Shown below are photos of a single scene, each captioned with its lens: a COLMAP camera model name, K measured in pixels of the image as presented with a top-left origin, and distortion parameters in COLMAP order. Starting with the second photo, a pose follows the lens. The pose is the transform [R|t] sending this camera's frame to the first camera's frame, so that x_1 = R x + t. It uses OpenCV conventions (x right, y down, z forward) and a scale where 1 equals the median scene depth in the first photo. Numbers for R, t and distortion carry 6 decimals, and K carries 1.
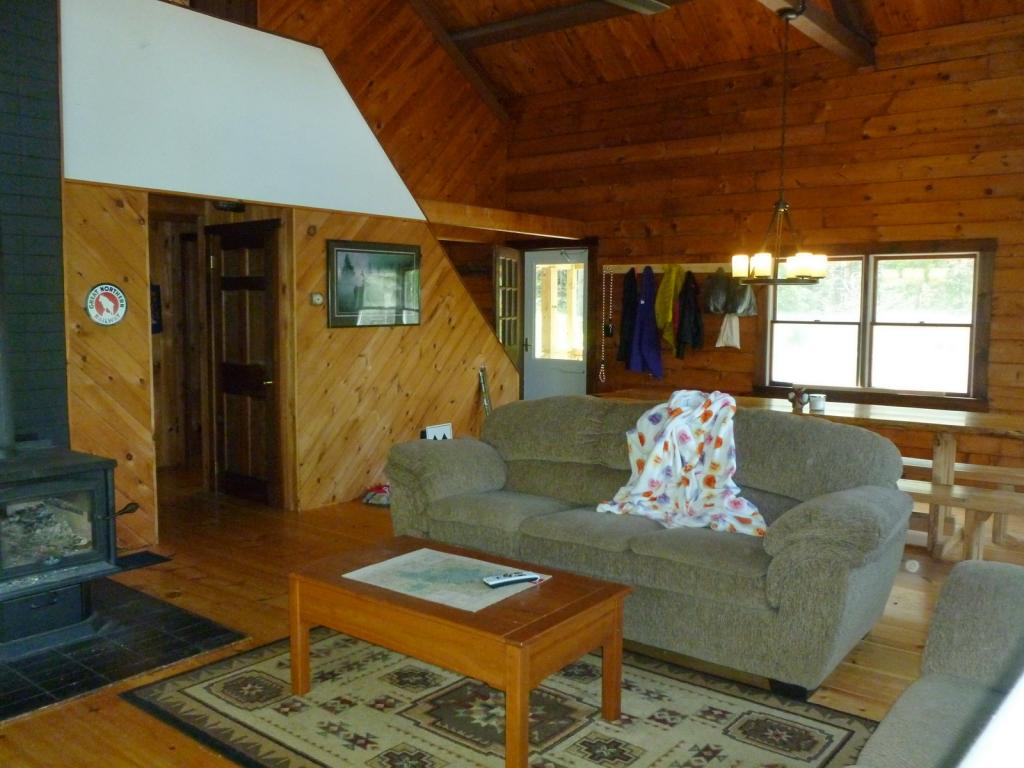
lens RADIAL K [[839.8, 0, 512.0], [0, 839.8, 384.0], [0, 0, 1]] dist [-0.048087, 0.005218]
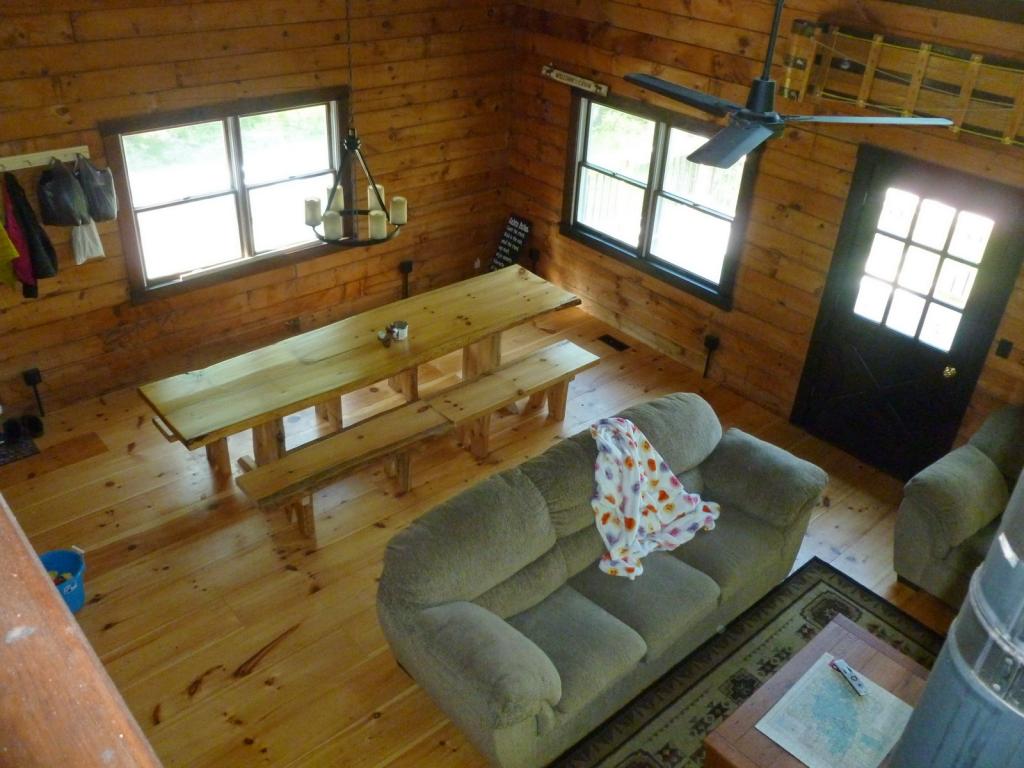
lens RADIAL K [[859.5, 0, 516.4], [0, 859.5, 383.2], [0, 0, 1]] dist [-0.062503, 0.044836]
pose [[0.186342, -0.510735, 0.839301, -0.395694], [0.048877, 0.858025, 0.511277, -0.347158], [-0.981268, -0.054250, 0.184849, 0.522526]]
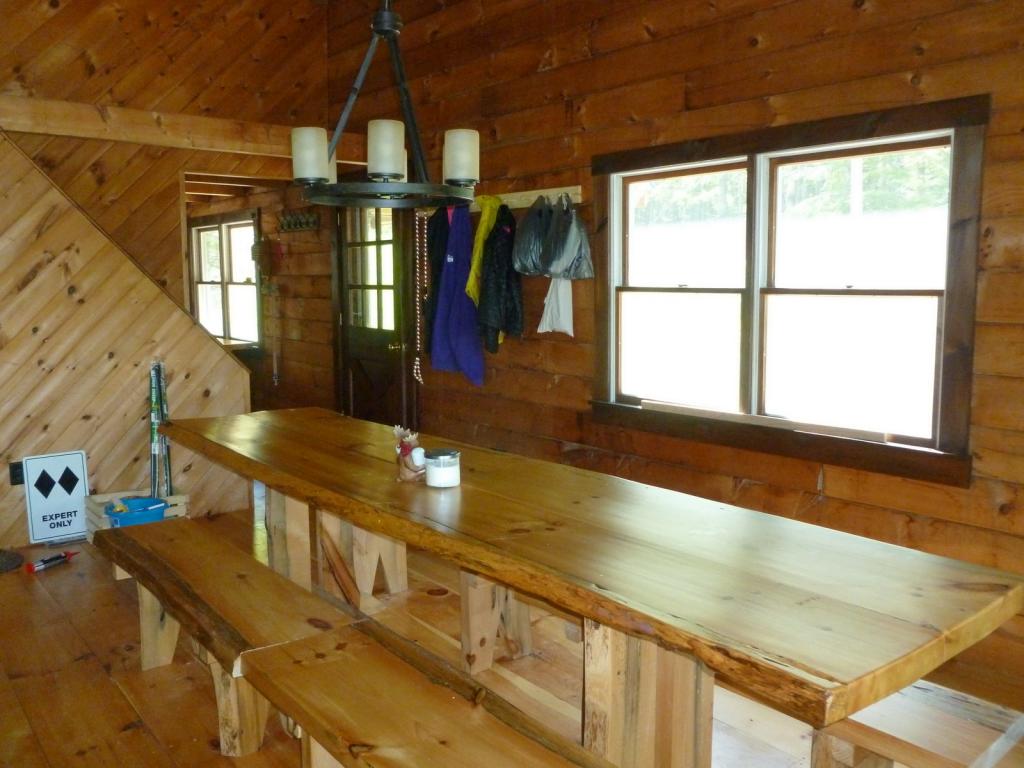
lens RADIAL K [[859.5, 0, 516.4], [0, 859.5, 383.2], [0, 0, 1]] dist [-0.062503, 0.044836]
pose [[0.973749, 0.021233, -0.226634, 0.400303], [-0.015466, 0.999511, 0.027190, -0.027550], [0.227100, -0.022971, 0.973600, 0.449596]]
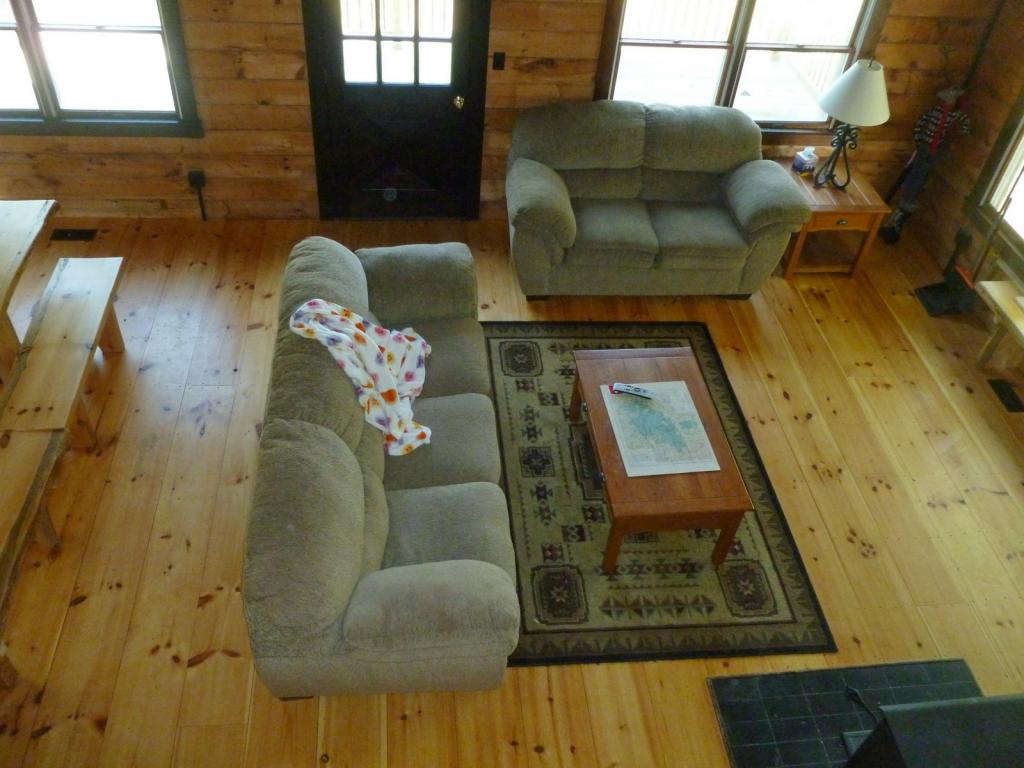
lens RADIAL K [[859.5, 0, 516.4], [0, 859.5, 383.2], [0, 0, 1]] dist [-0.062503, 0.044836]
pose [[-0.689040, -0.538422, 0.485104, -0.235342], [-0.001505, 0.670425, 0.741975, -0.359272], [-0.724722, 0.510520, -0.462760, 0.746059]]
